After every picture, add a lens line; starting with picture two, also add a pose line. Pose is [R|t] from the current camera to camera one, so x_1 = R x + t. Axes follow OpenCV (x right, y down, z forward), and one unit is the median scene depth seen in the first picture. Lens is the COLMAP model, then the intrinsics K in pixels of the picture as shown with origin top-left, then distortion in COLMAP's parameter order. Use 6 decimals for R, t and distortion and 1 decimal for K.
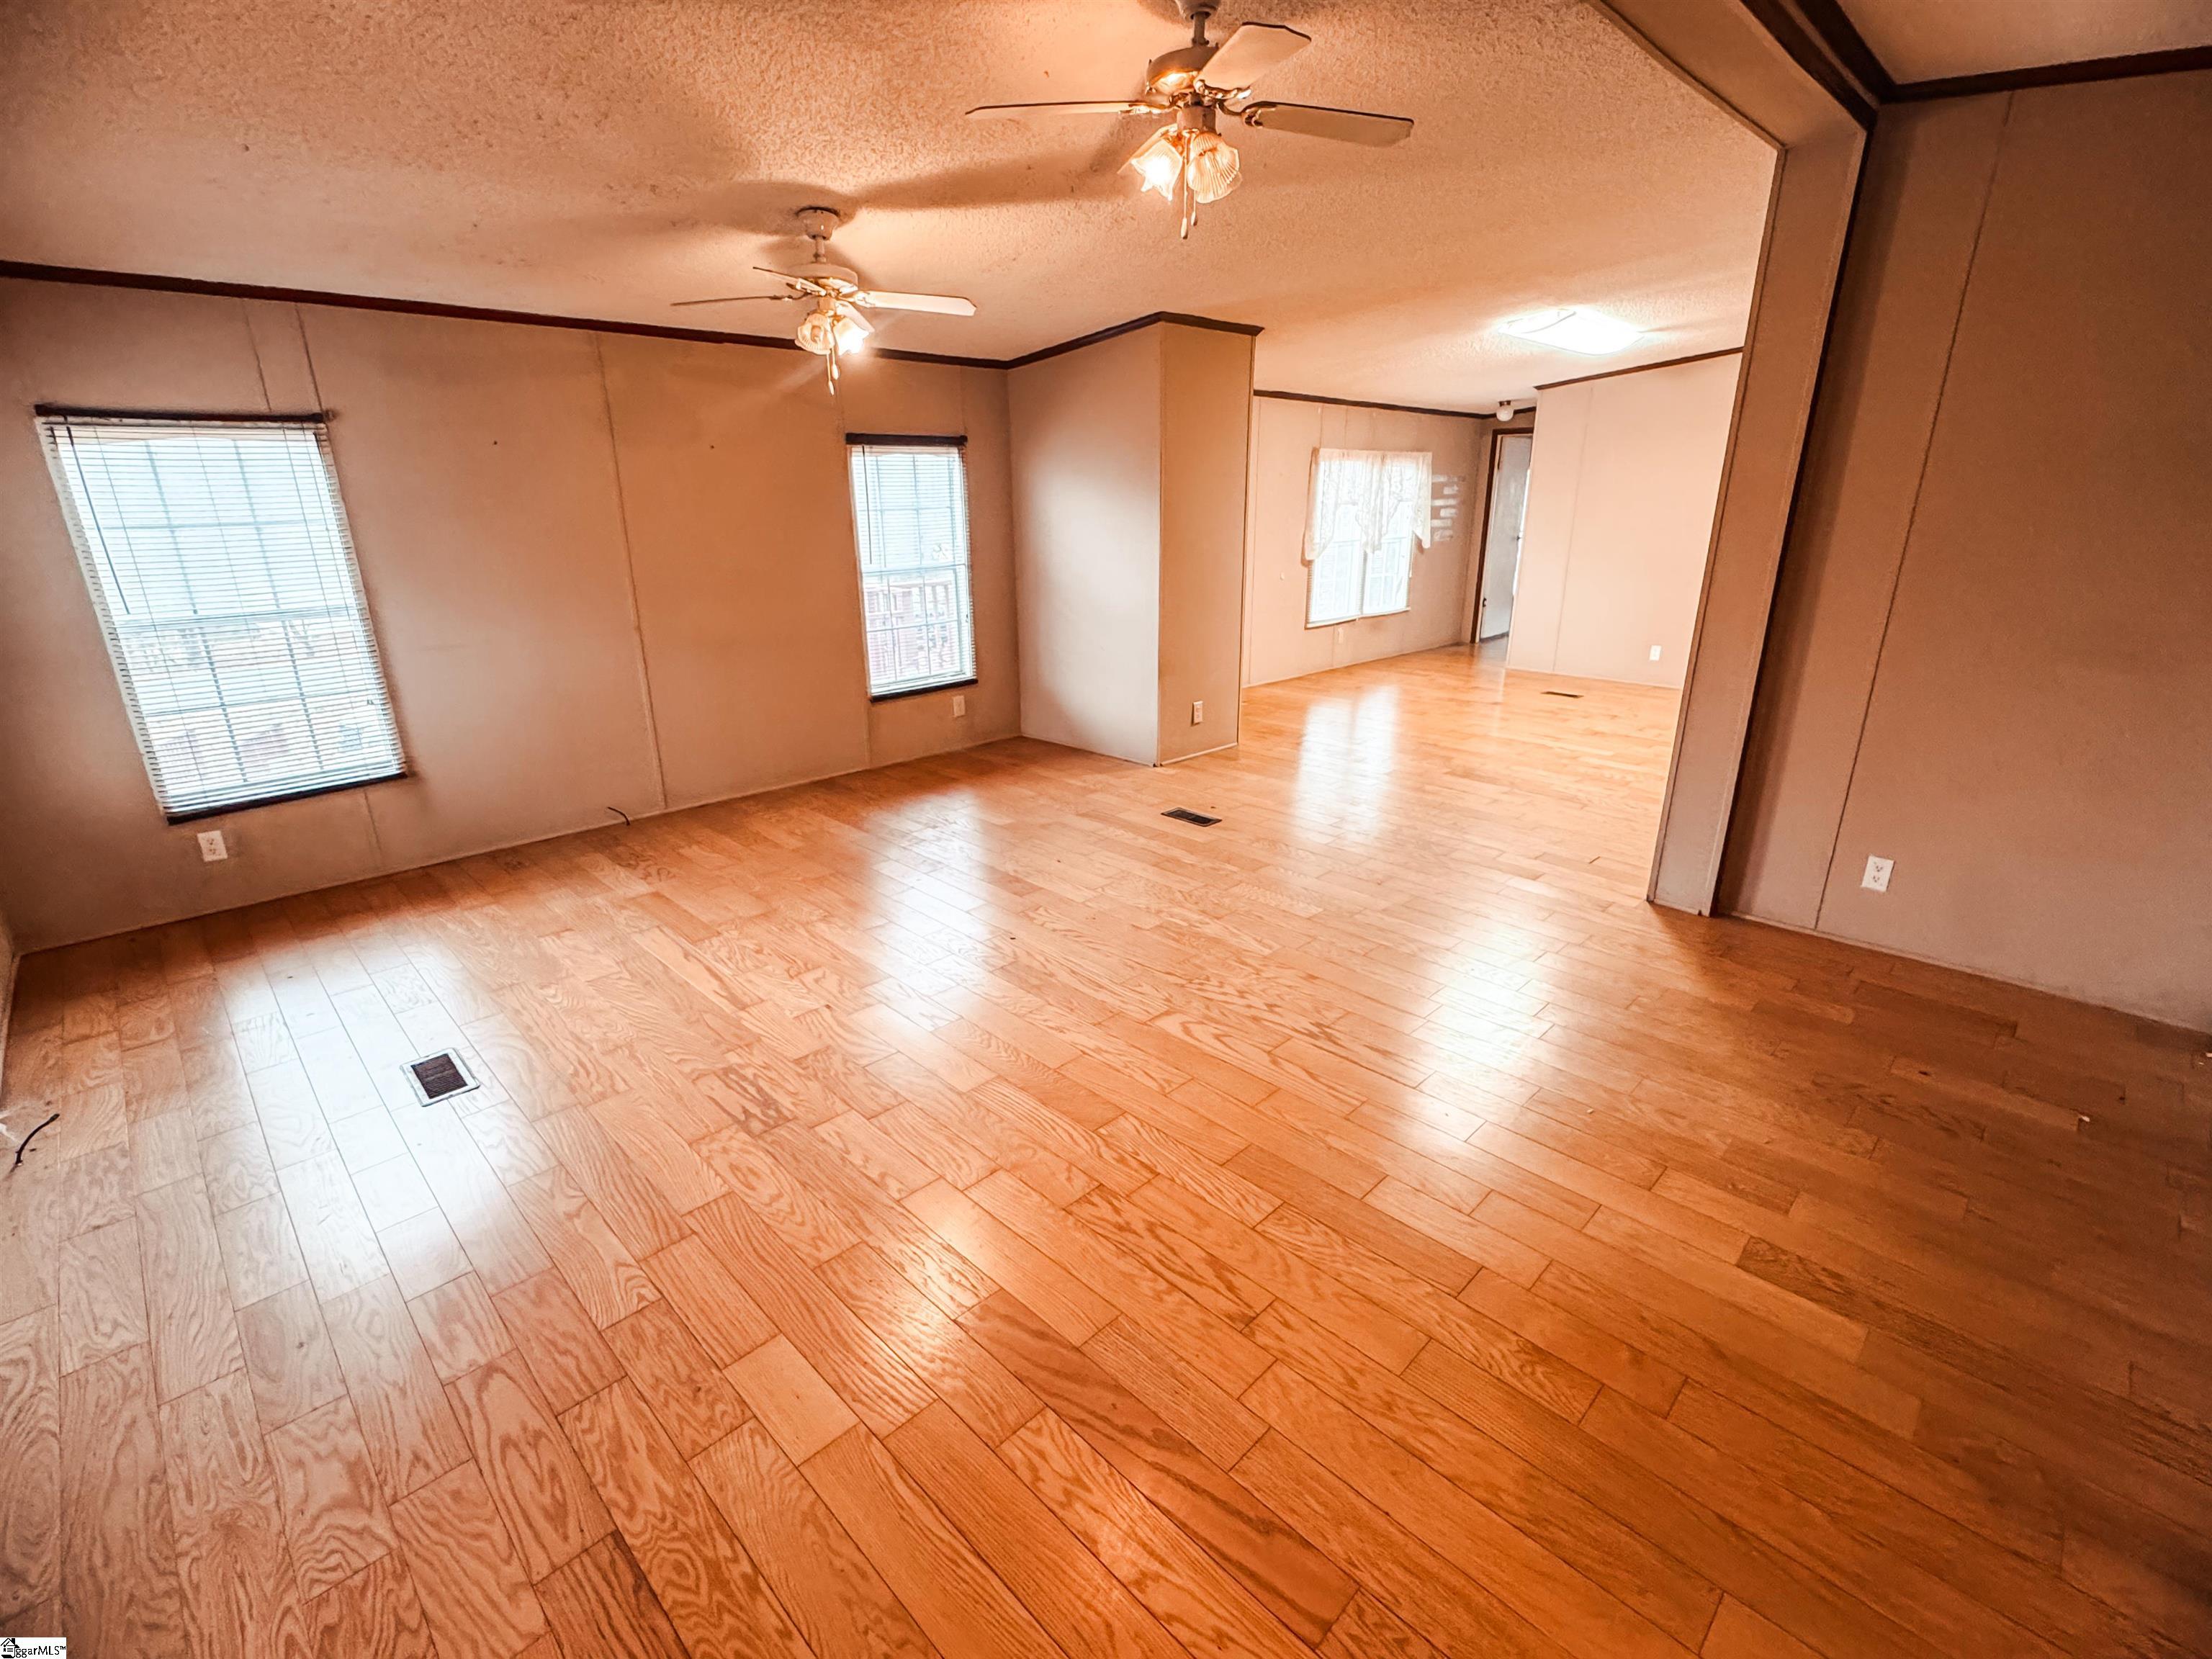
lens RADIAL K [[1005.1, 0, 1105.1], [0, 1005.1, 829.6], [0, 0, 1]] dist [-0.001171, 0.000368]
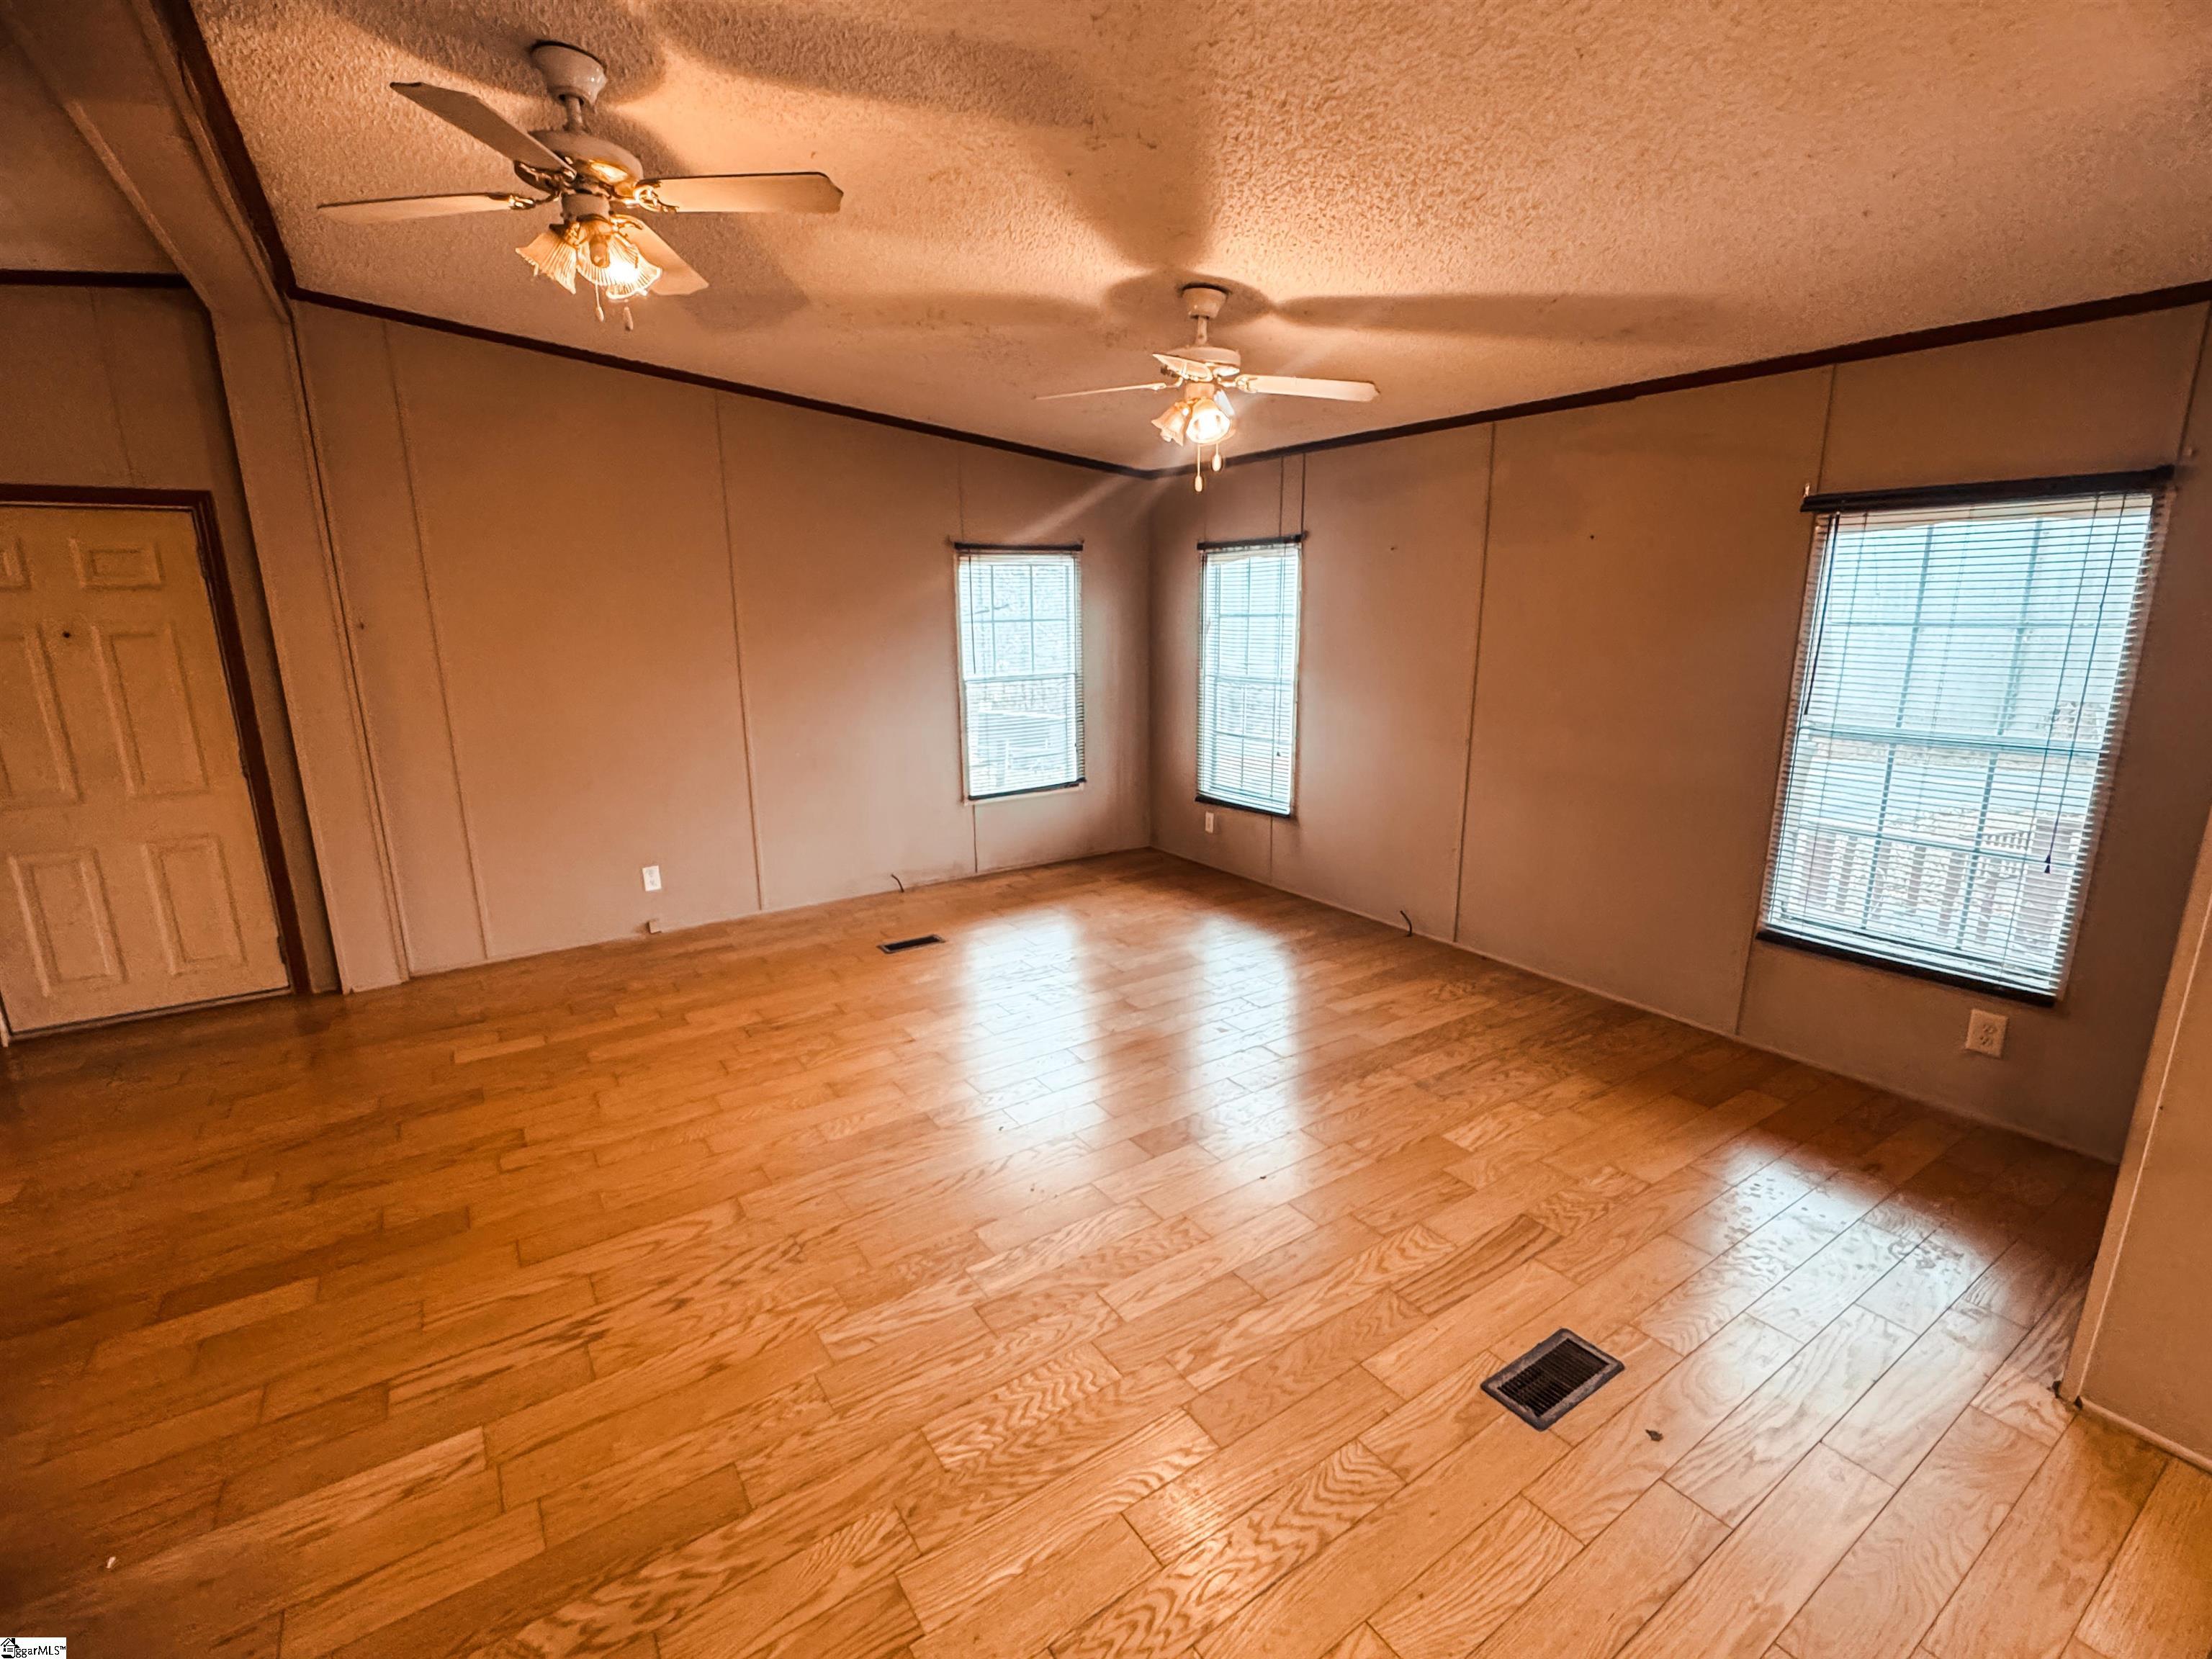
lens RADIAL K [[1005.1, 0, 1104.1], [0, 1005.1, 832.1], [0, 0, 1]] dist [-0.001171, 0.000368]
pose [[-0.191794, 0.233205, -0.953326, 0.530509], [-0.301758, 0.910293, 0.283387, -0.318173], [0.933893, 0.342026, -0.104218, 0.921083]]
